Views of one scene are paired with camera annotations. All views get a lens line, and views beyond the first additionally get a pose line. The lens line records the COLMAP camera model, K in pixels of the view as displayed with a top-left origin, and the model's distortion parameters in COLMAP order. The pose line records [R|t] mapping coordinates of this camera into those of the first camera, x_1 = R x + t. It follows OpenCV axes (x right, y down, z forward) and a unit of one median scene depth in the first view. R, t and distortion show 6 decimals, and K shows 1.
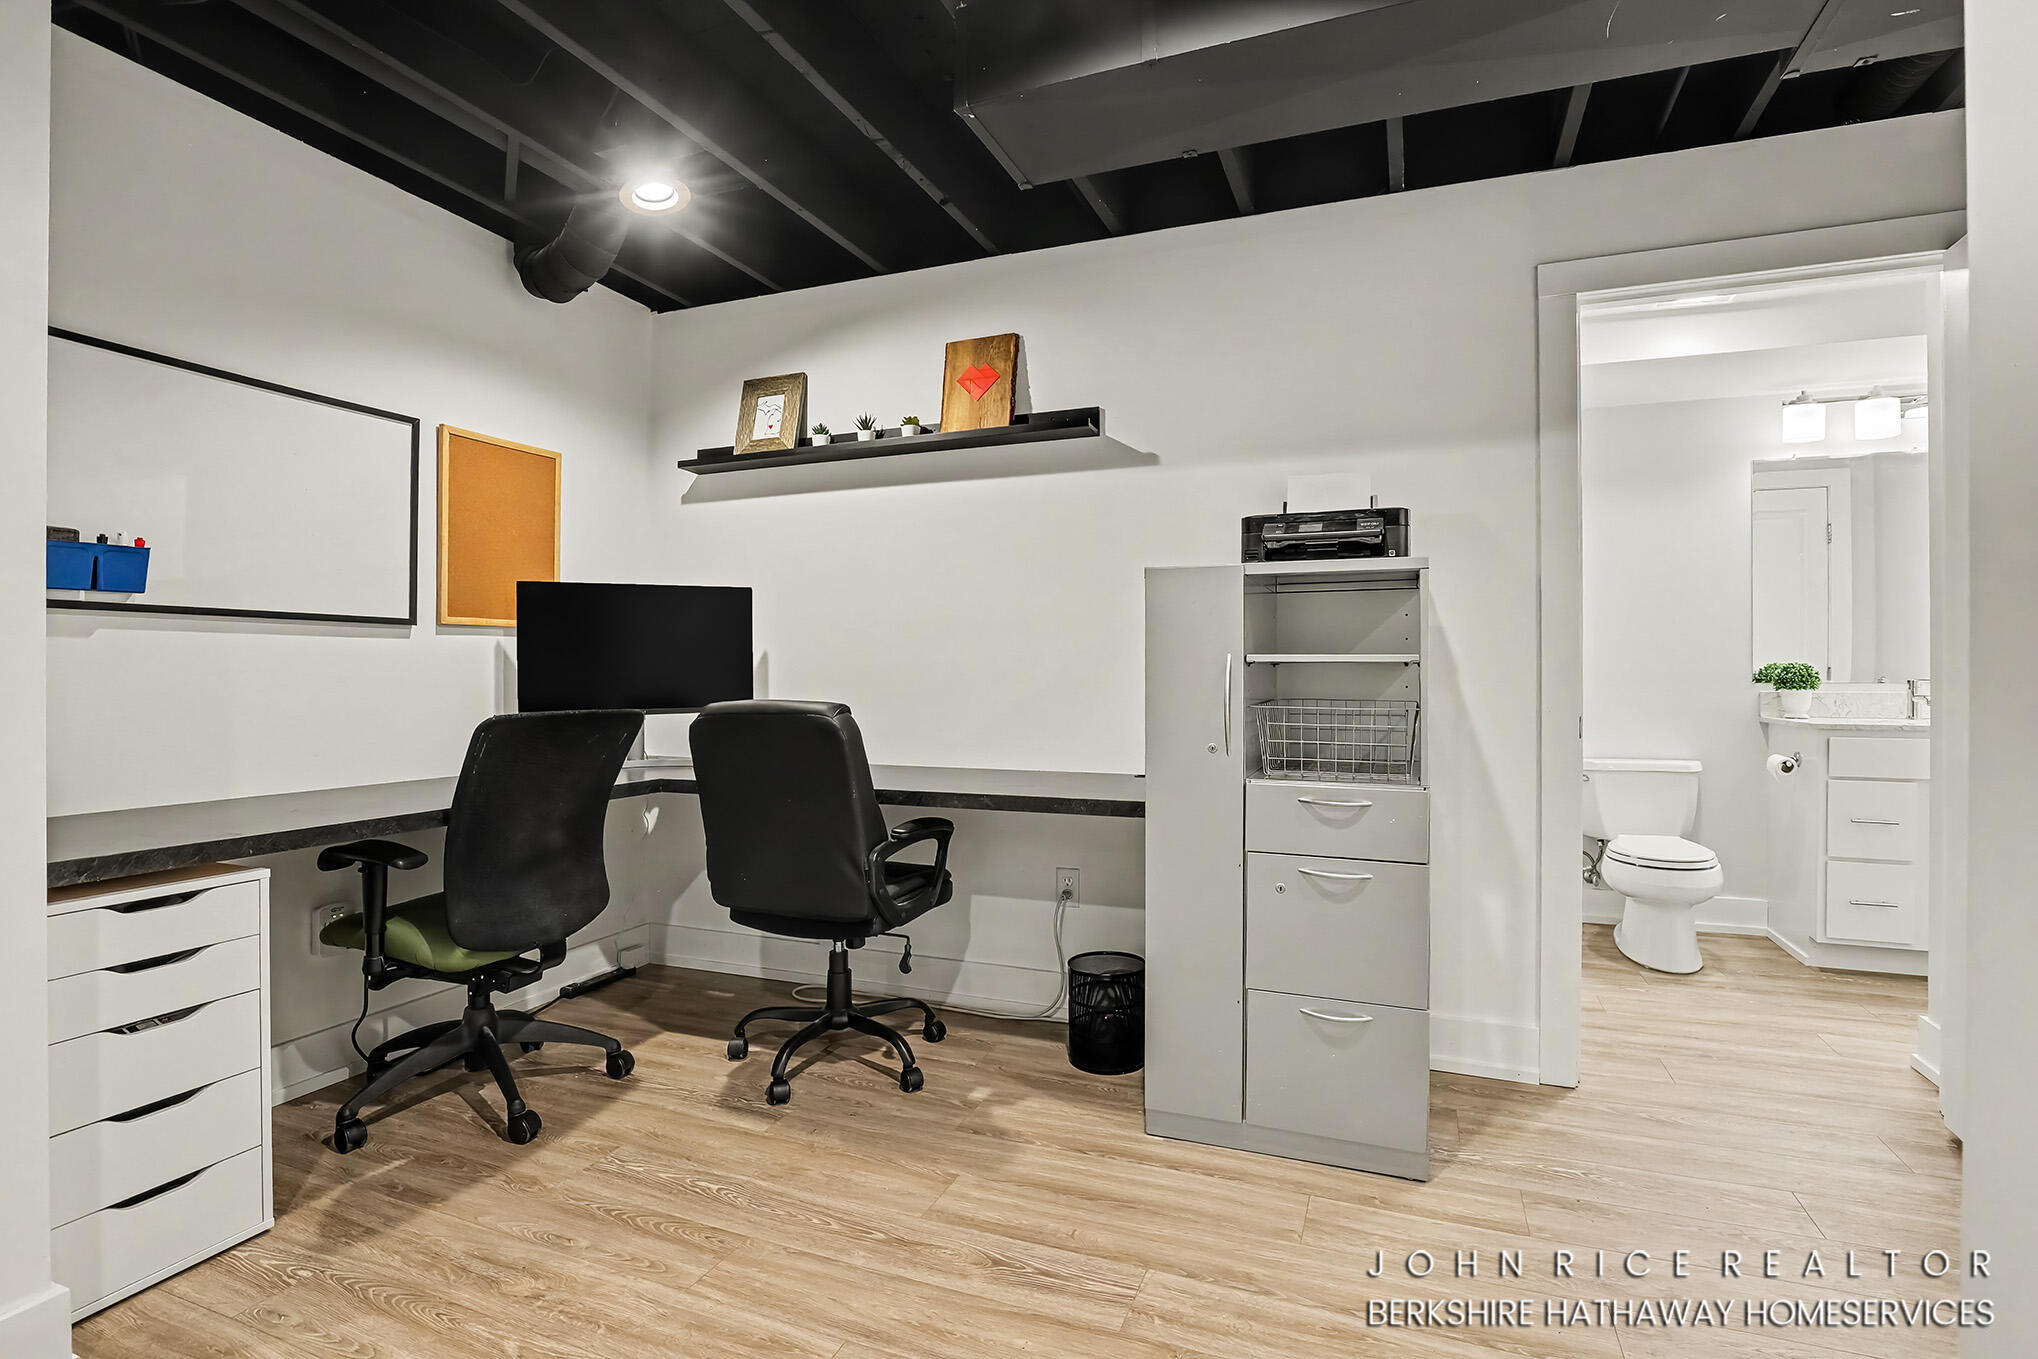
lens RADIAL K [[975.6, 0, 1016.8], [0, 975.6, 665.3], [0, 0, 1]] dist [-0.037022, 0.008528]
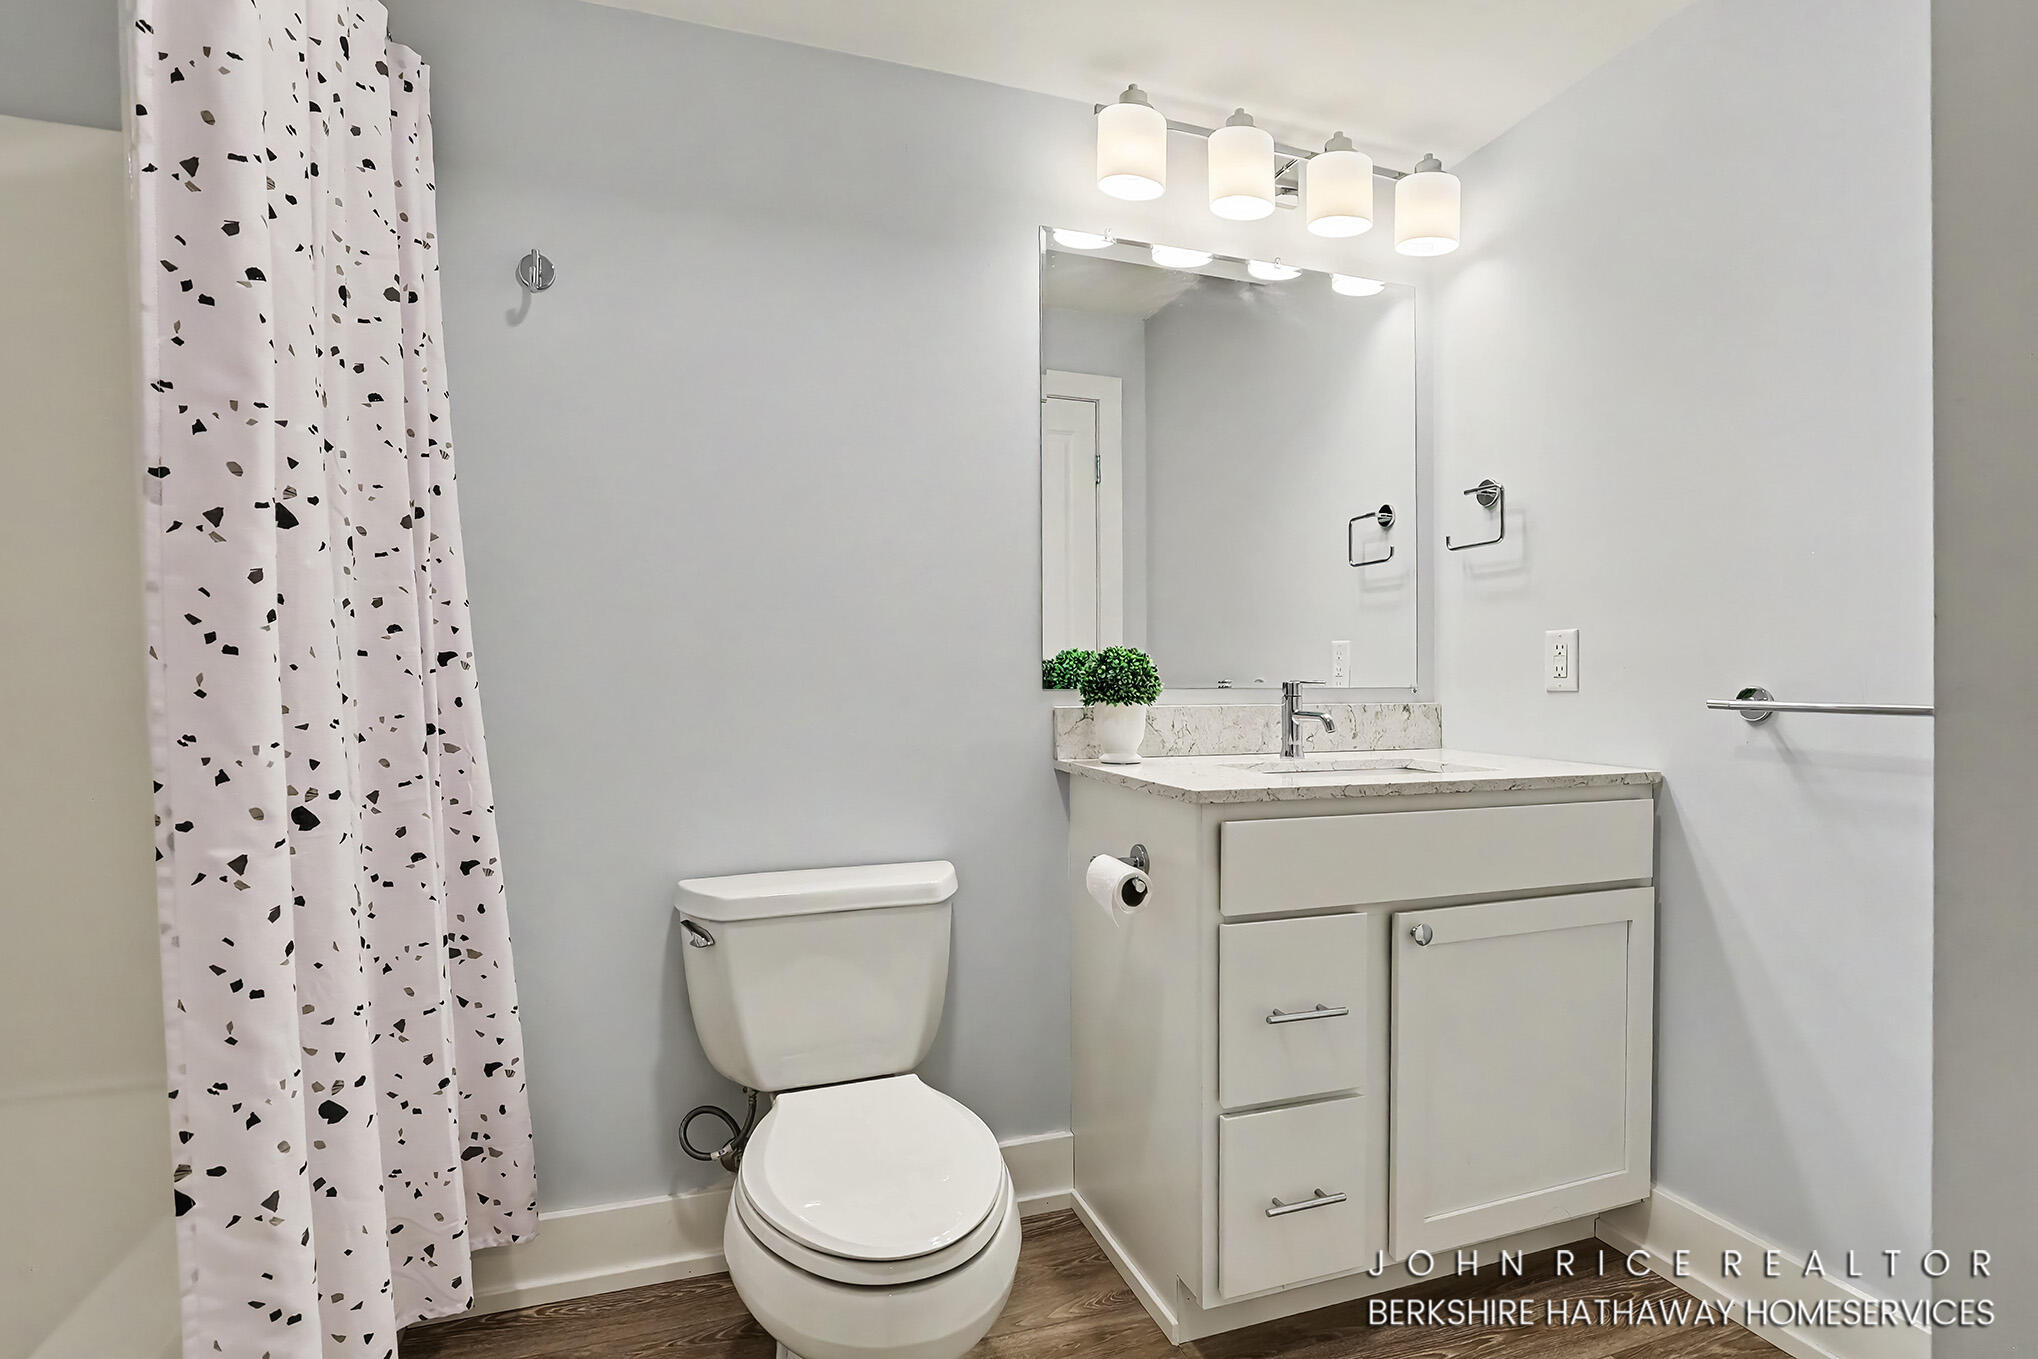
lens RADIAL K [[932.0, 0, 1021.7], [0, 932.0, 683.6], [0, 0, 1]] dist [-0.031366, 0.000711]
pose [[0.747646, -0.002041, 0.664095, 0.466172], [-0.006672, 0.999922, 0.010584, 0.010795], [-0.664064, -0.012344, 0.747573, 0.680123]]
